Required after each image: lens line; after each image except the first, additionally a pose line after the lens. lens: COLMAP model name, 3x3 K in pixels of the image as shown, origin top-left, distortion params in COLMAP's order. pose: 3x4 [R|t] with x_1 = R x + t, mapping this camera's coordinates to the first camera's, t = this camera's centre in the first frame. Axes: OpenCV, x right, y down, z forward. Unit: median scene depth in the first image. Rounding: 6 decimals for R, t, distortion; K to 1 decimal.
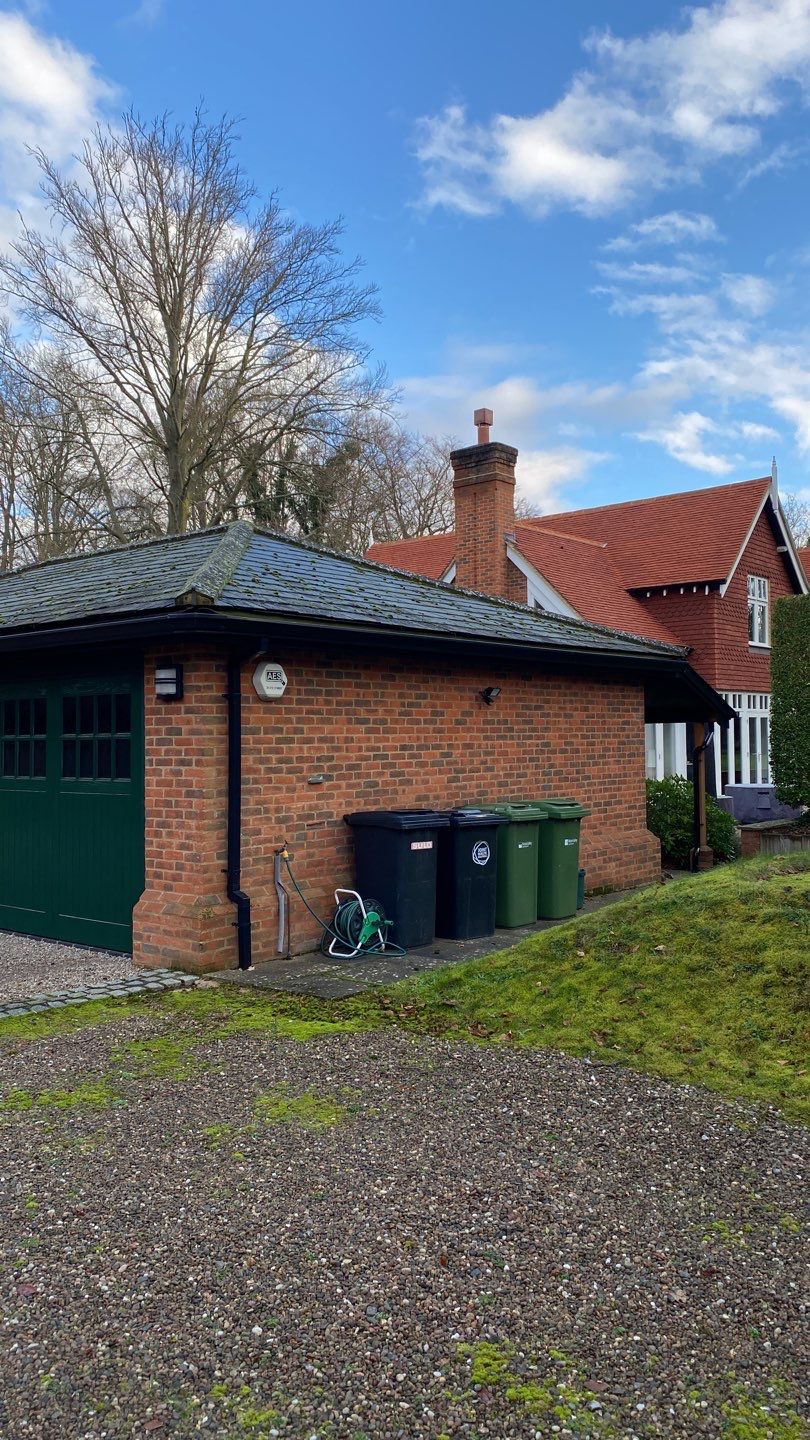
lens RADIAL K [[1096.3, 0, 406.9], [0, 1096.3, 715.6], [0, 0, 1]] dist [0.041017, -0.052088]
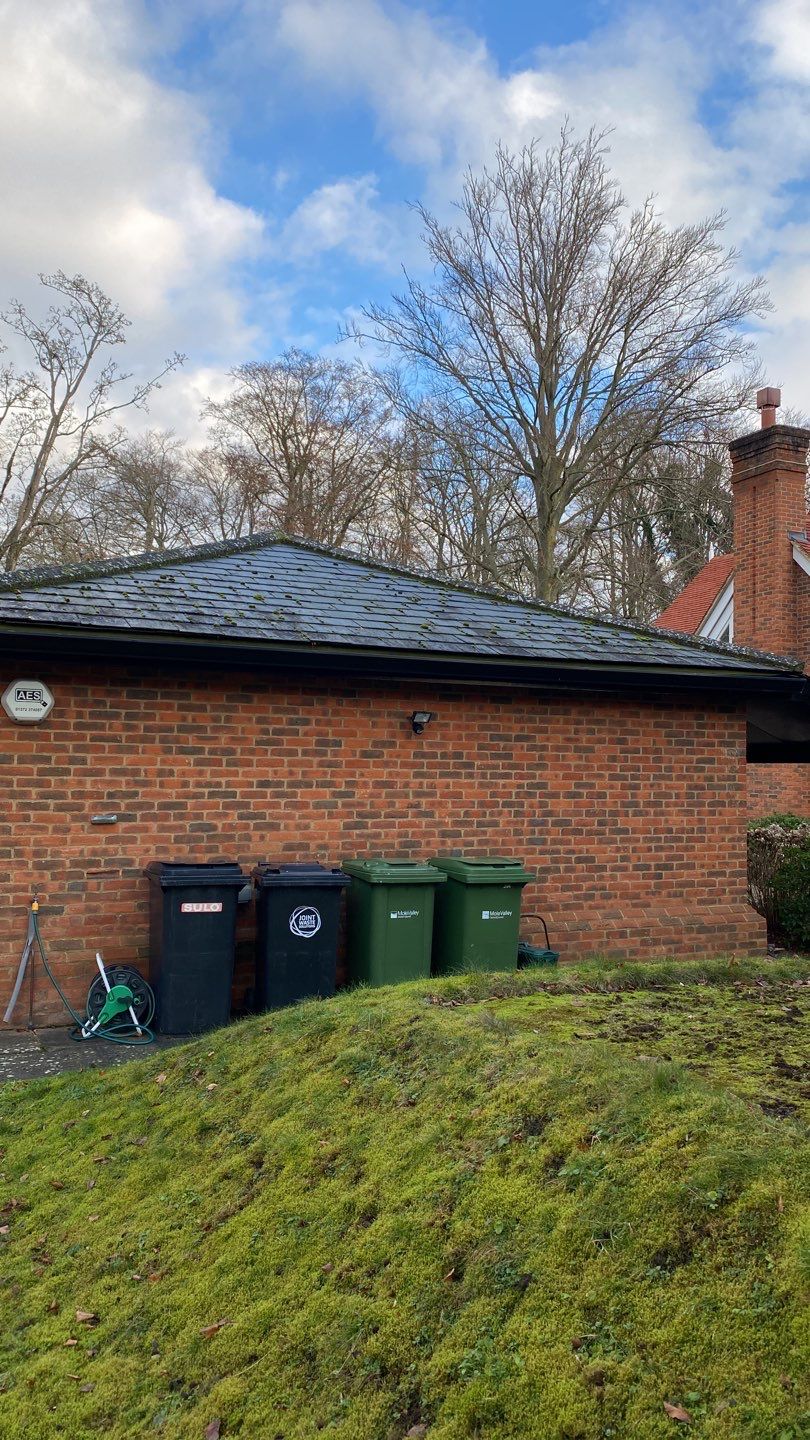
lens RADIAL K [[1096.3, 0, 404.2], [0, 1096.3, 712.8], [0, 0, 1]] dist [0.041017, -0.052088]
pose [[0.903092, -0.000901, -0.429446, 0.435571], [-0.013208, 0.999466, -0.029873, -0.000913], [0.429244, 0.032650, 0.902598, 0.298136]]
